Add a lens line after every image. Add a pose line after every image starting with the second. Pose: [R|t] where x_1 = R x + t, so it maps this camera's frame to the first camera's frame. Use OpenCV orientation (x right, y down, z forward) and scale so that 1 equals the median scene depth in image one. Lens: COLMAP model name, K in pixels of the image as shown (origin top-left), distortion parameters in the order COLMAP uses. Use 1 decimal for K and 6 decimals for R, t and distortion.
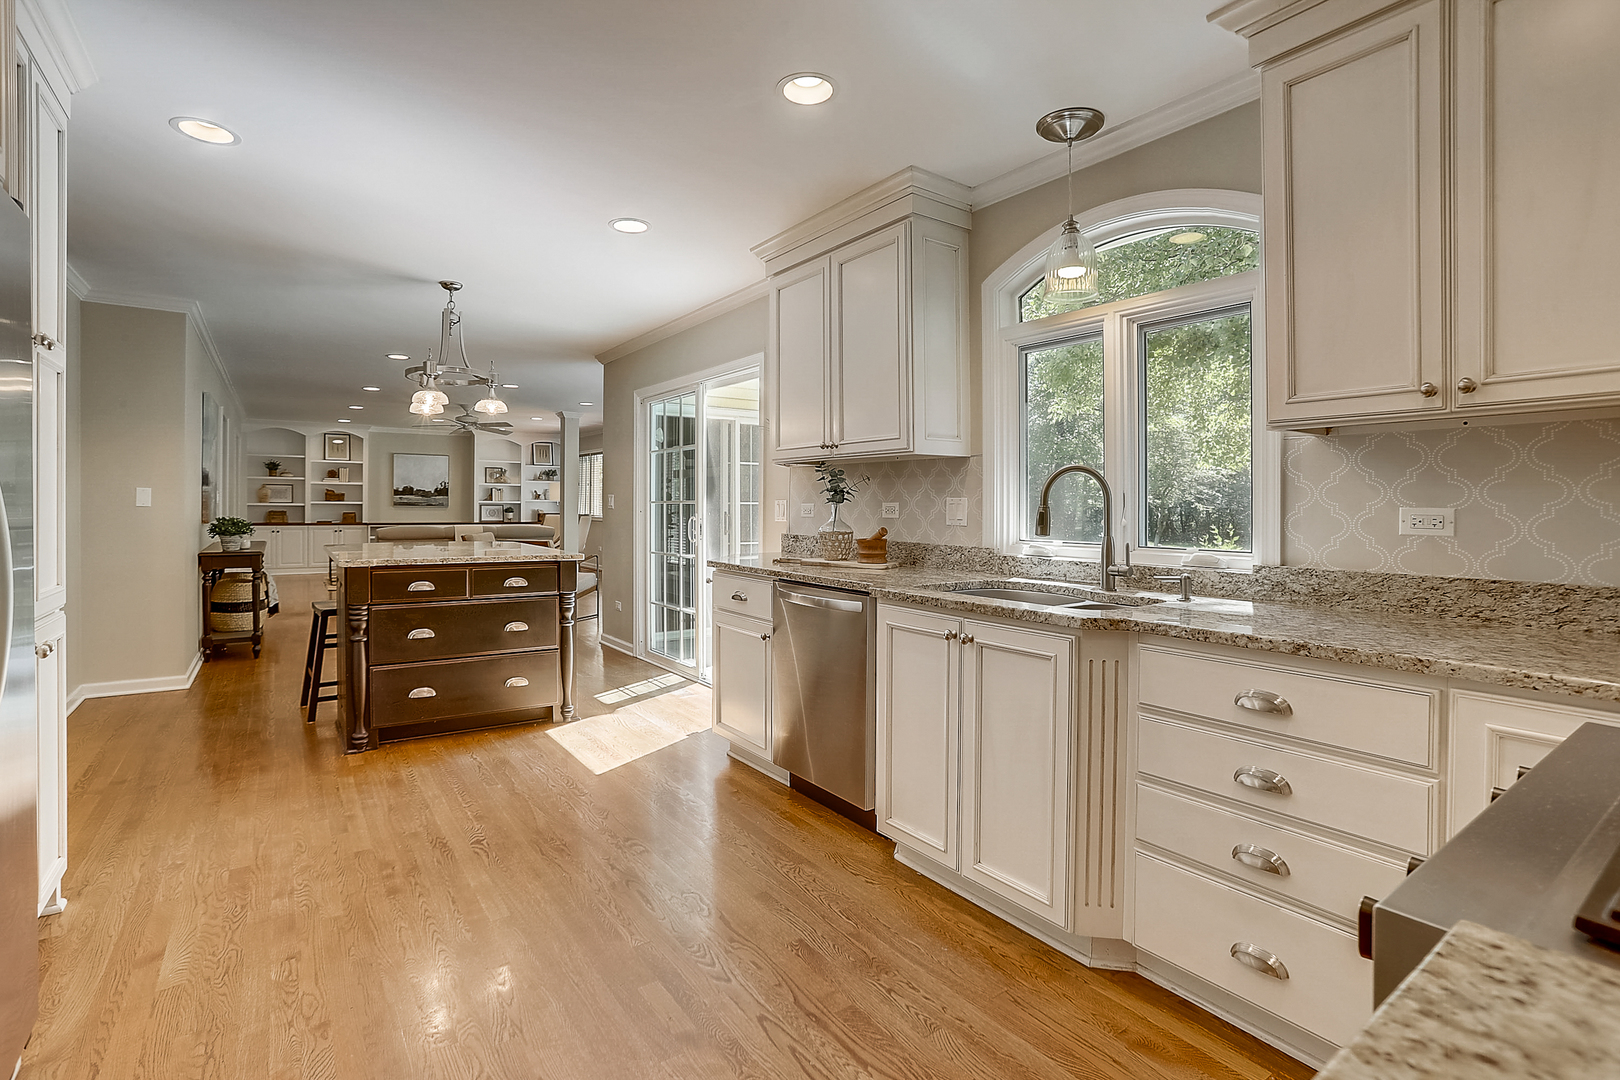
lens RADIAL K [[747.7, 0, 821.9], [0, 747.7, 511.2], [0, 0, 1]] dist [-0.021225, -0.000596]
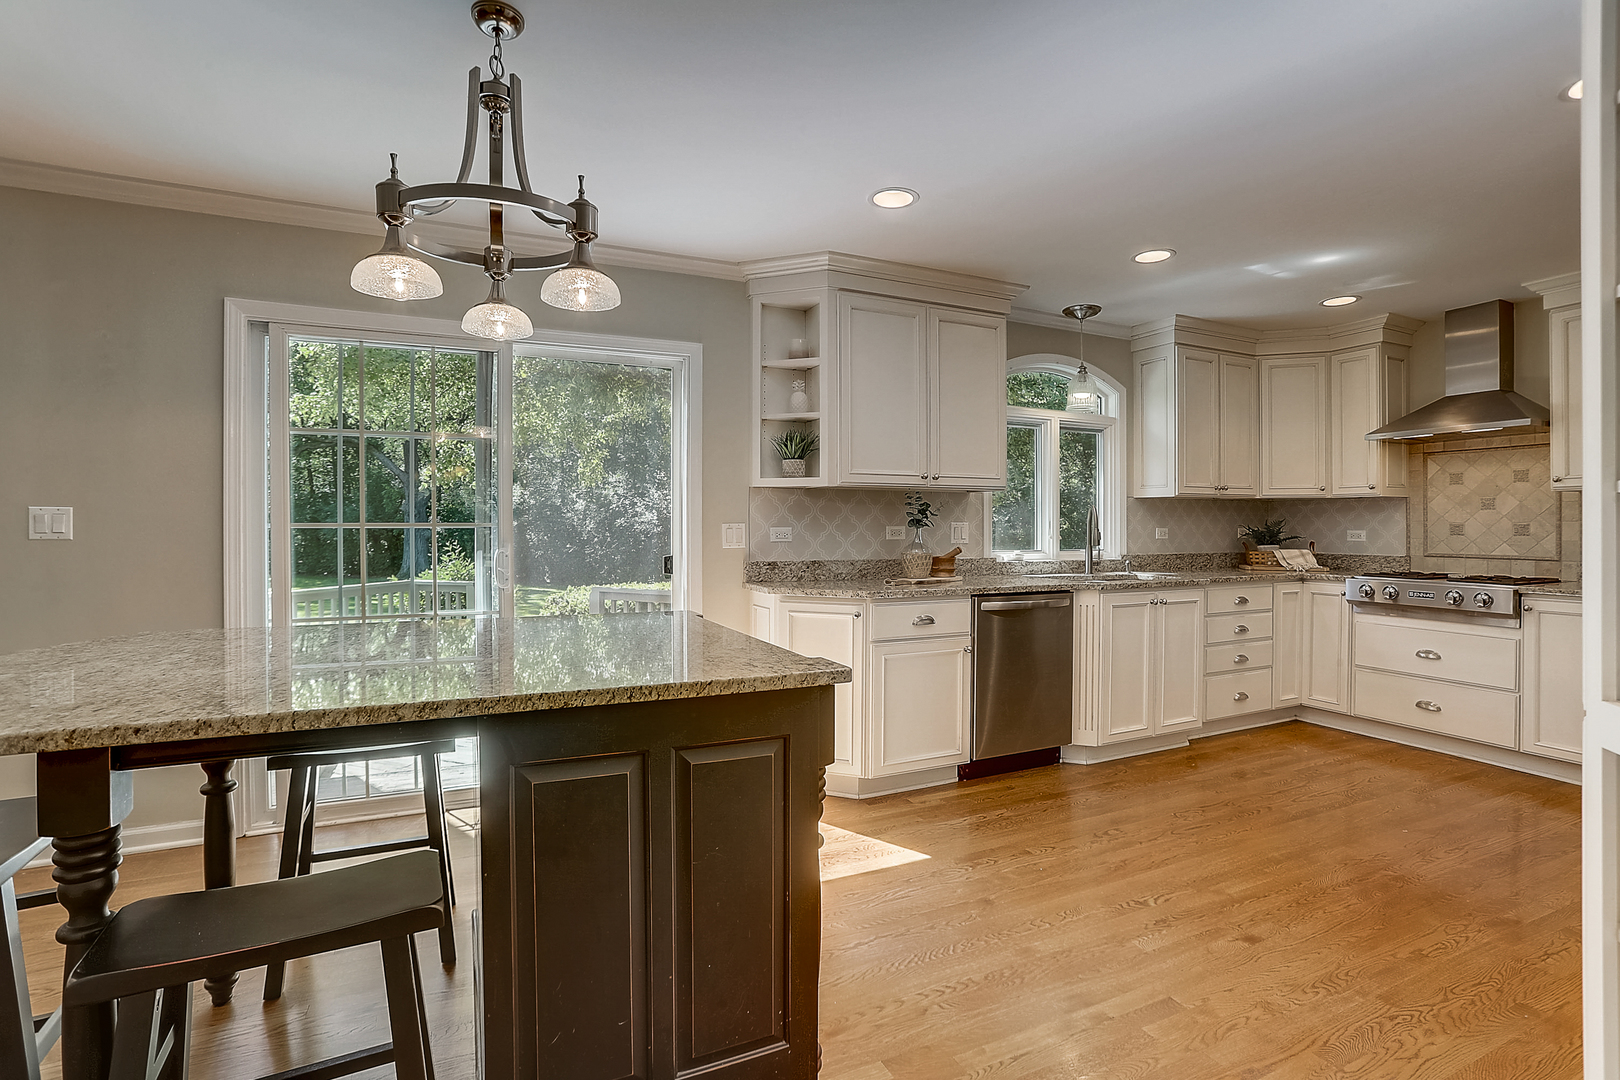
lens RADIAL K [[747.7, 0, 800.0], [0, 747.7, 536.3], [0, 0, 1]] dist [-0.021225, -0.000596]
pose [[0.192341, -0.000964, 0.981328, -1.200280], [0.015279, 0.999881, -0.002012, 0.004205], [-0.981209, 0.015381, 0.192333, 1.042853]]
